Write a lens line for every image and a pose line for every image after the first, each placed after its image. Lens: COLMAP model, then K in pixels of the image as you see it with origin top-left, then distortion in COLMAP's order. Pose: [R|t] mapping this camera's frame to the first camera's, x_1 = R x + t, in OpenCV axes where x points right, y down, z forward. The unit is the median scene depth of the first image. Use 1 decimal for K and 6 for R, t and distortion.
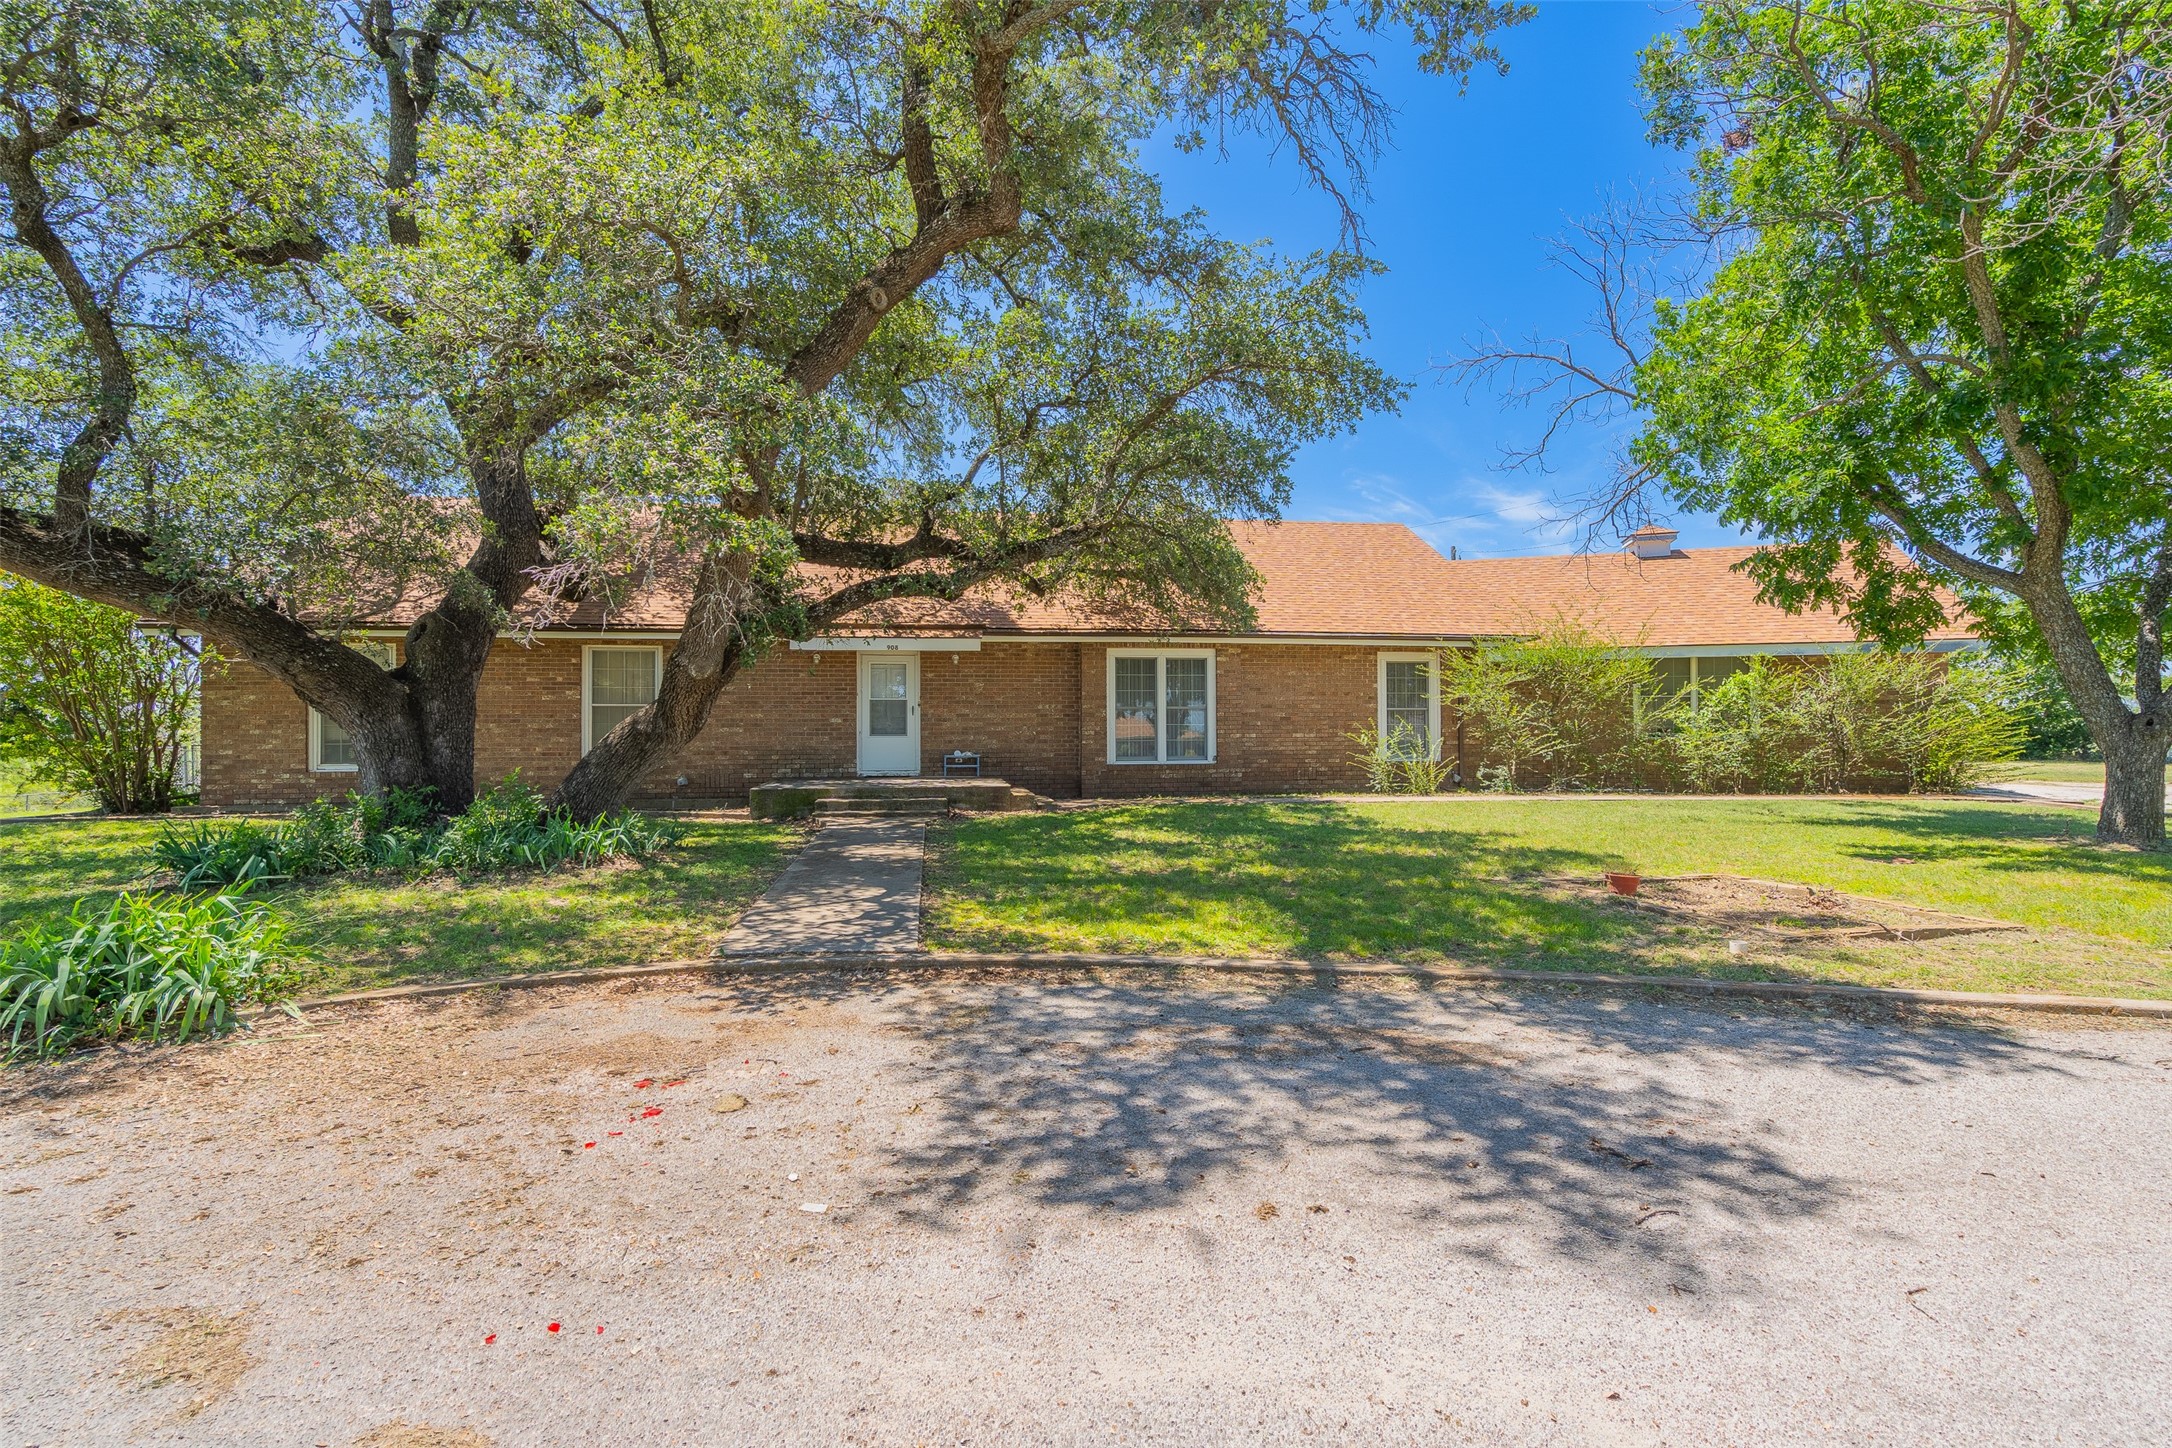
lens RADIAL K [[1007.3, 0, 1083.0], [0, 1007.3, 729.3], [0, 0, 1]] dist [-0.001078, 0.002876]
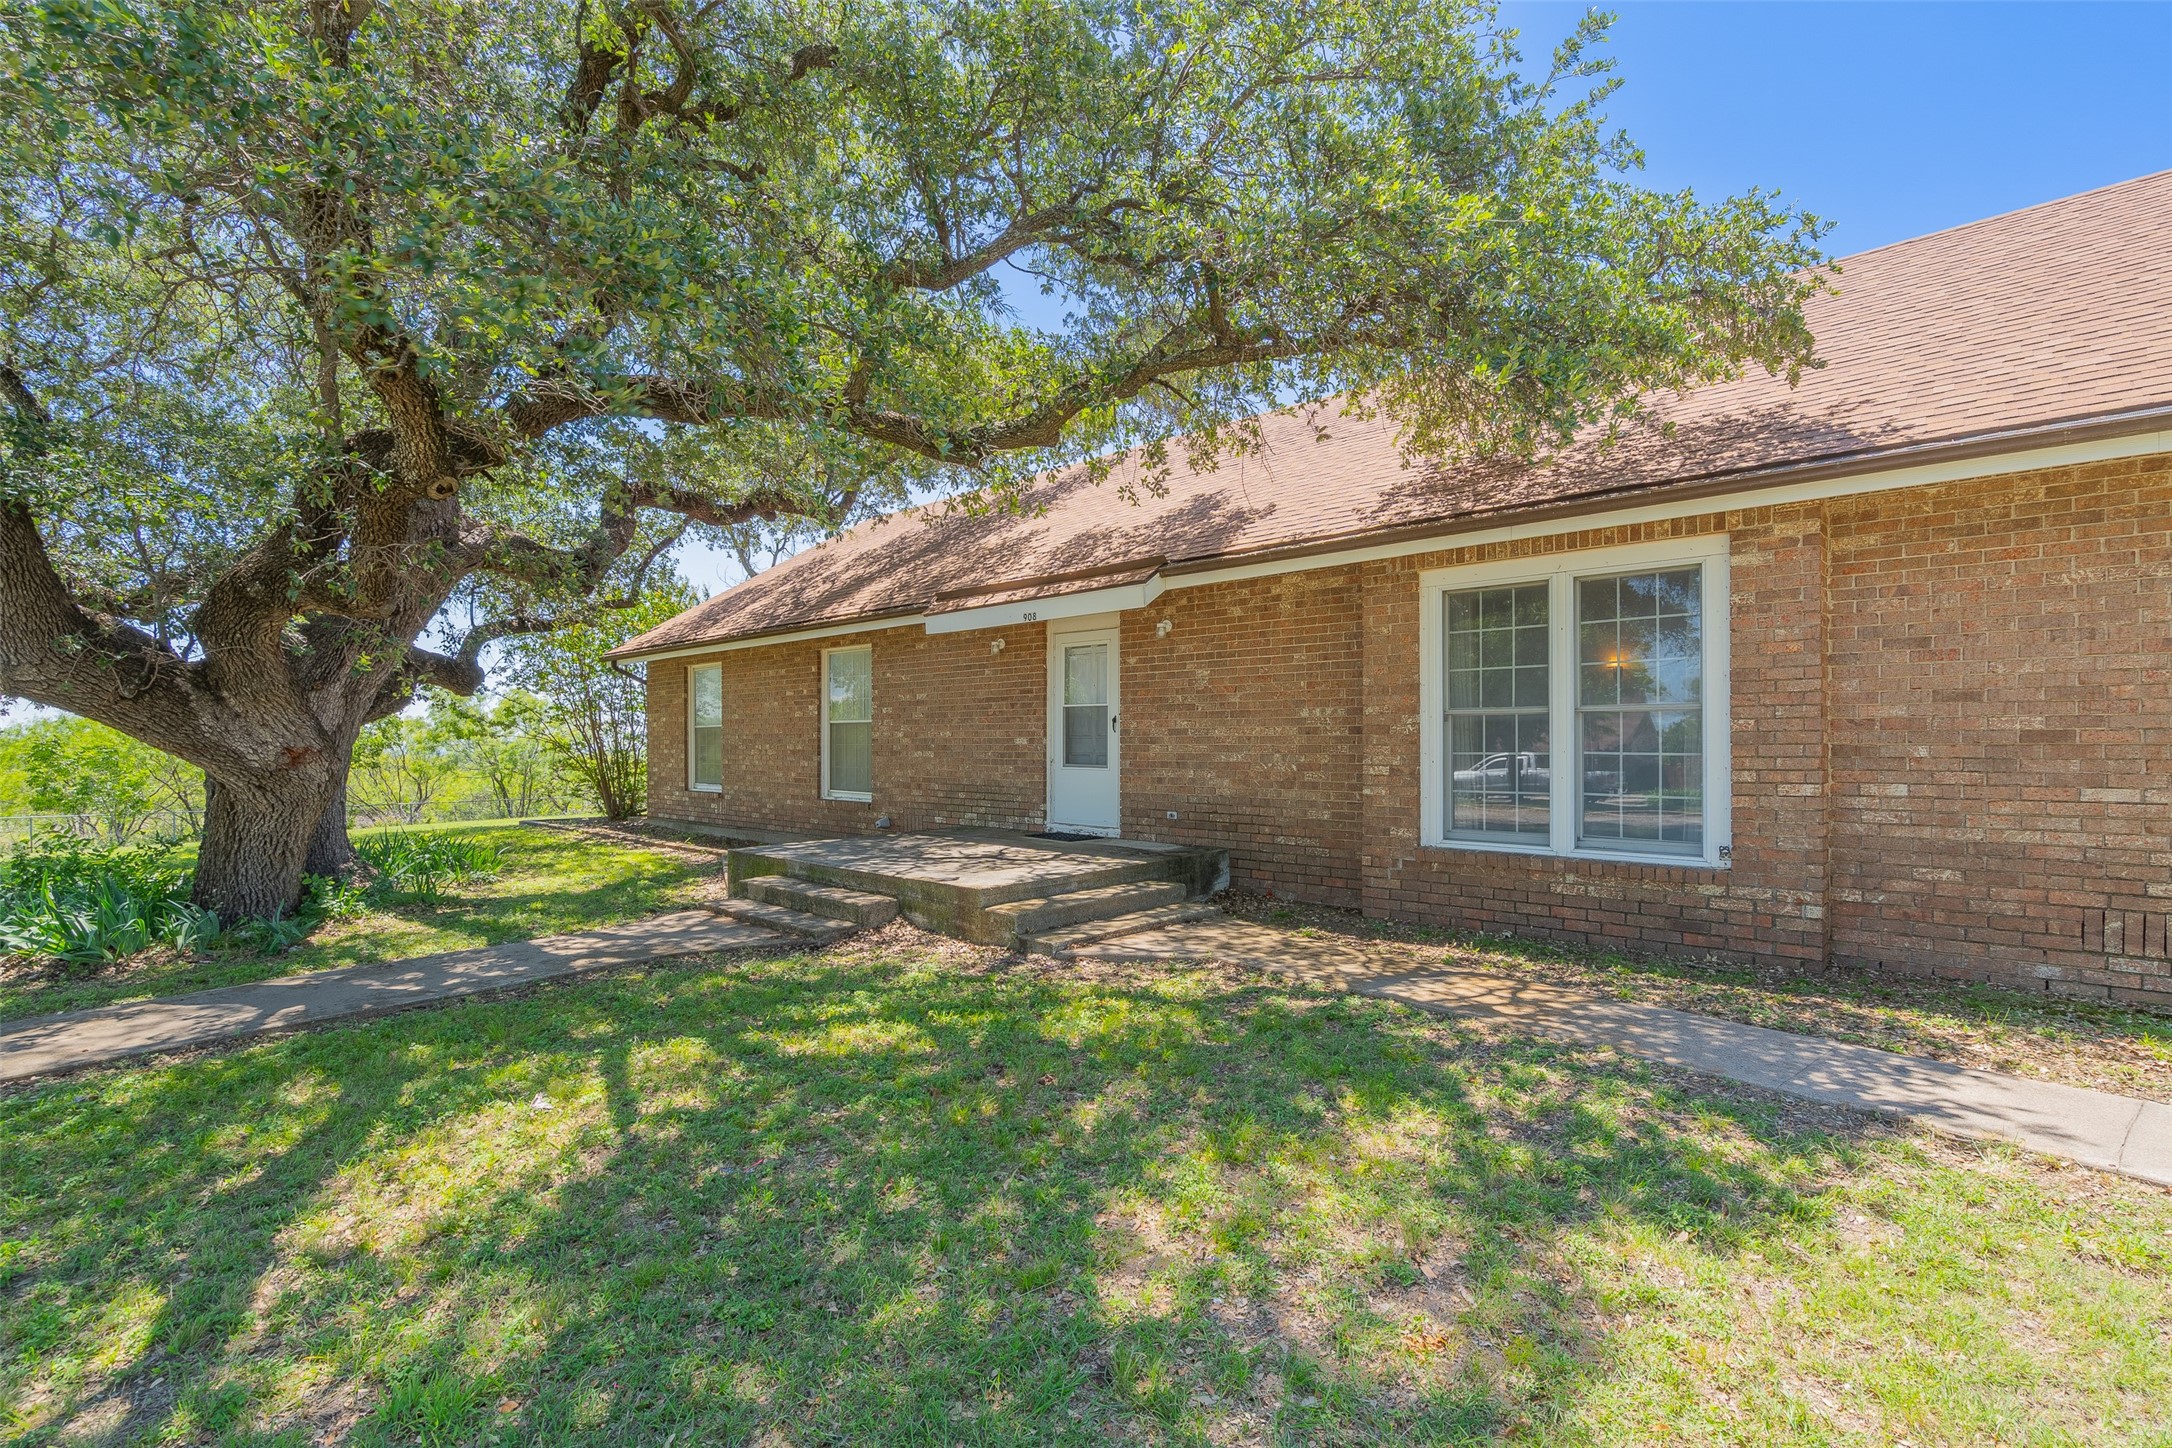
lens RADIAL K [[1007.3, 0, 1096.1], [0, 1007.3, 738.7], [0, 0, 1]] dist [-0.001078, 0.002876]
pose [[0.614887, 0.000433, -0.788615, 0.282307], [0.002137, 0.999995, 0.002215, -0.011623], [0.788612, -0.003048, 0.614883, 0.653654]]
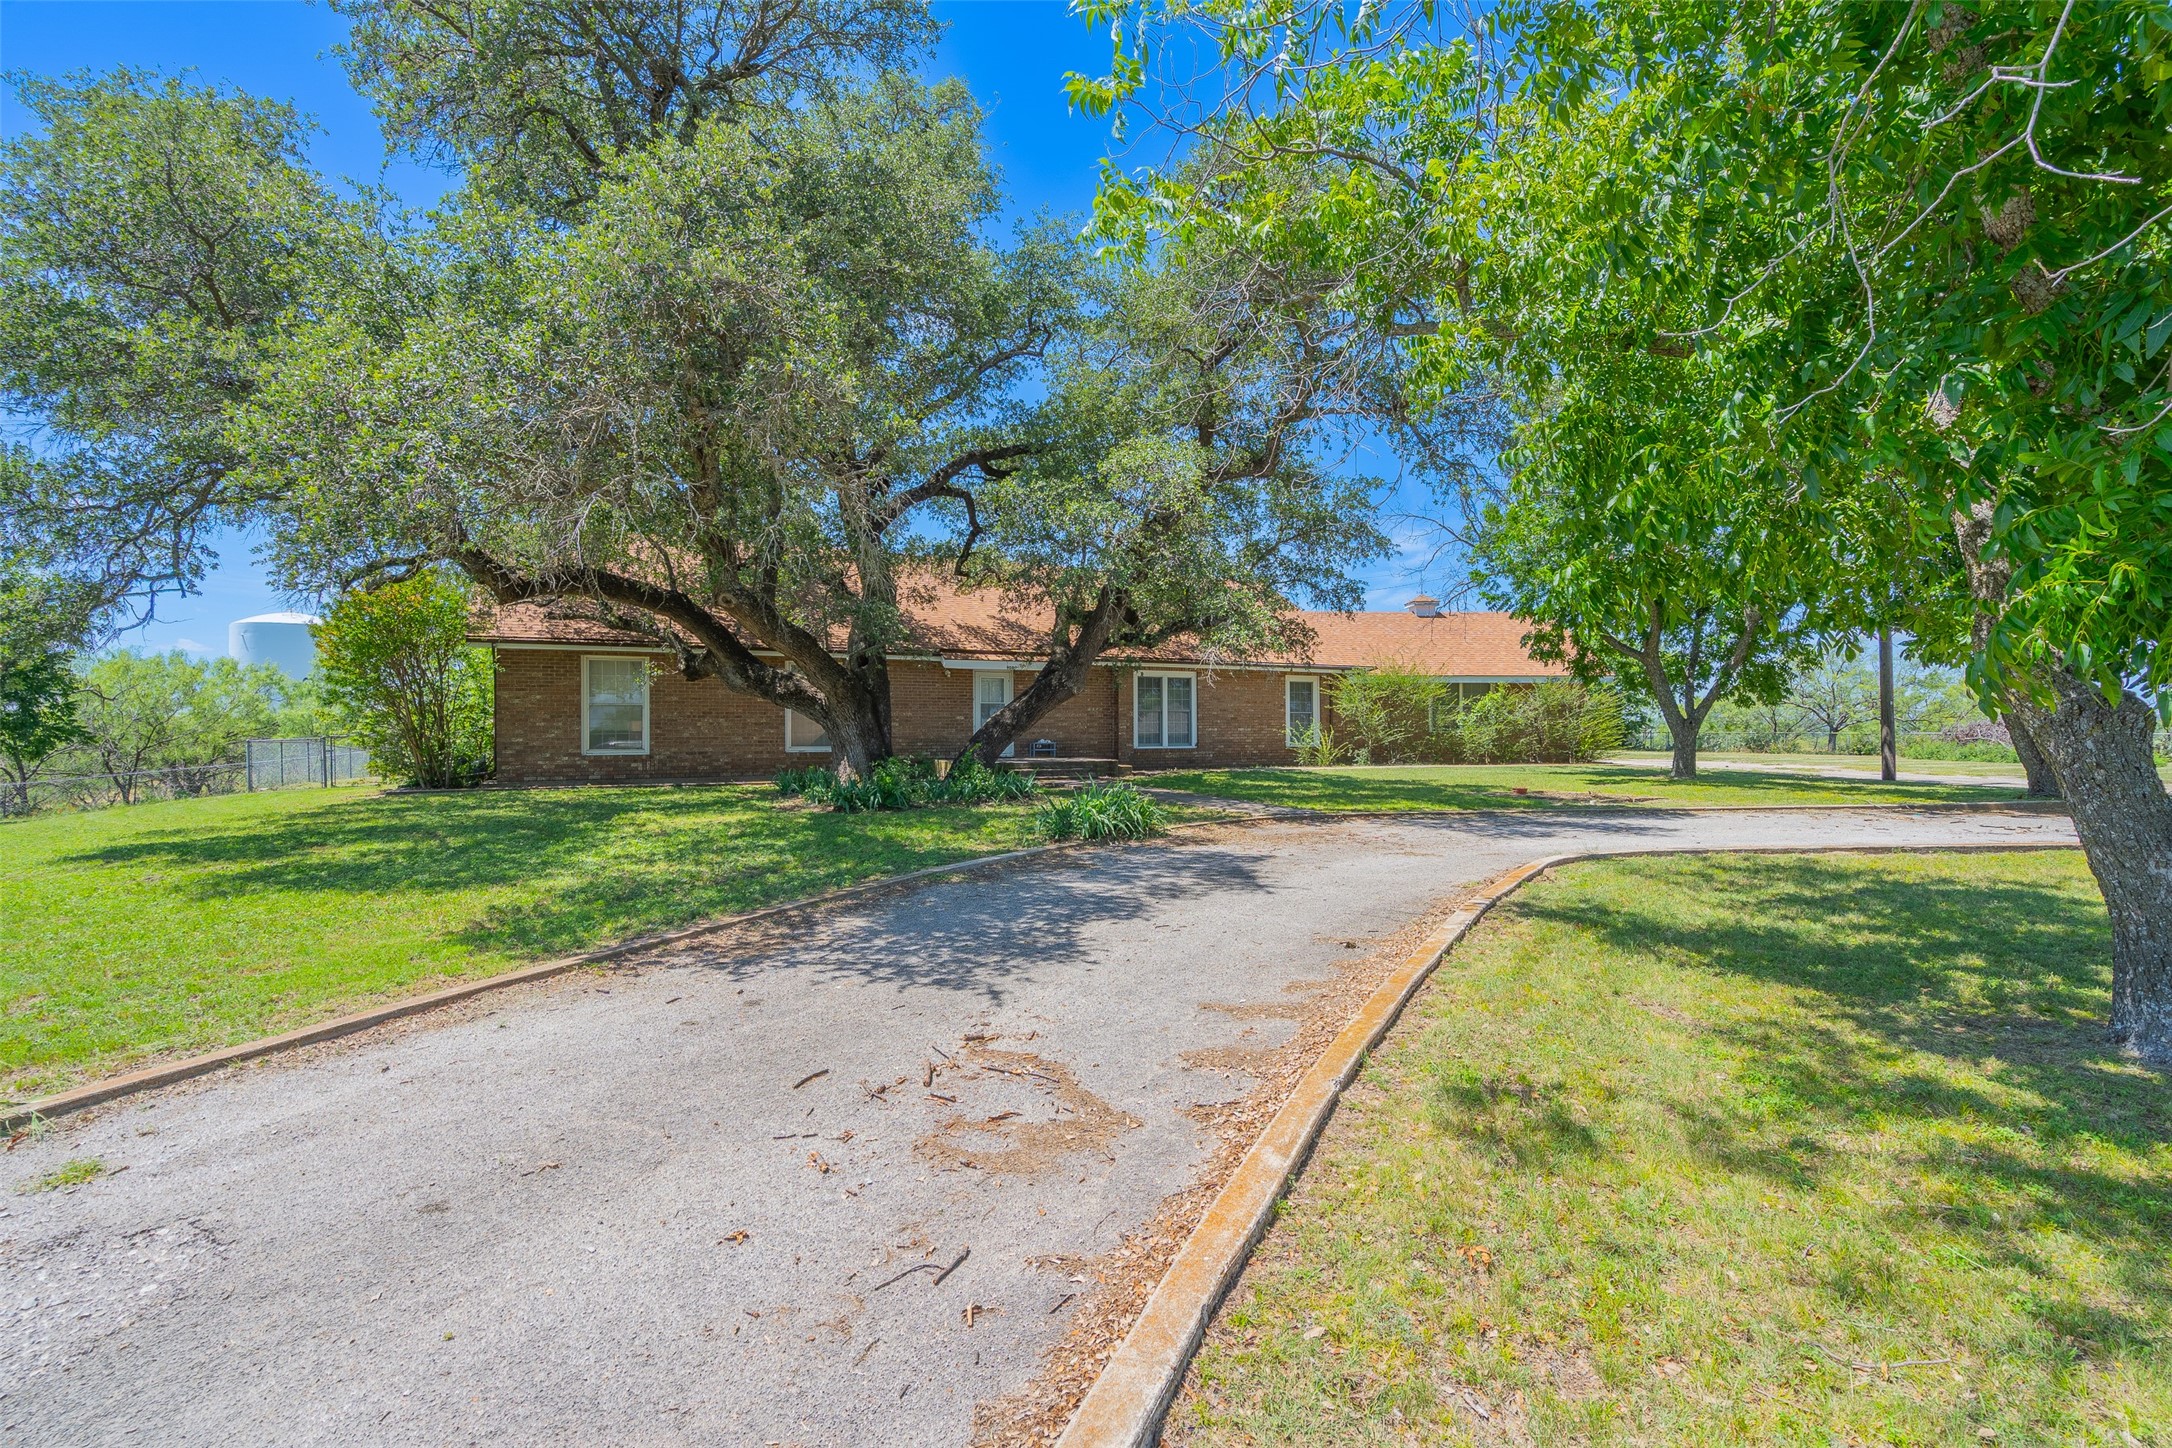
lens RADIAL K [[1007.3, 0, 1080.3], [0, 1007.3, 726.1], [0, 0, 1]] dist [-0.001078, 0.002876]
pose [[0.954184, 0.003447, 0.299202, -0.512010], [-0.003049, 0.999994, -0.001796, 0.005133], [-0.299206, 0.000802, 0.954188, -0.409803]]
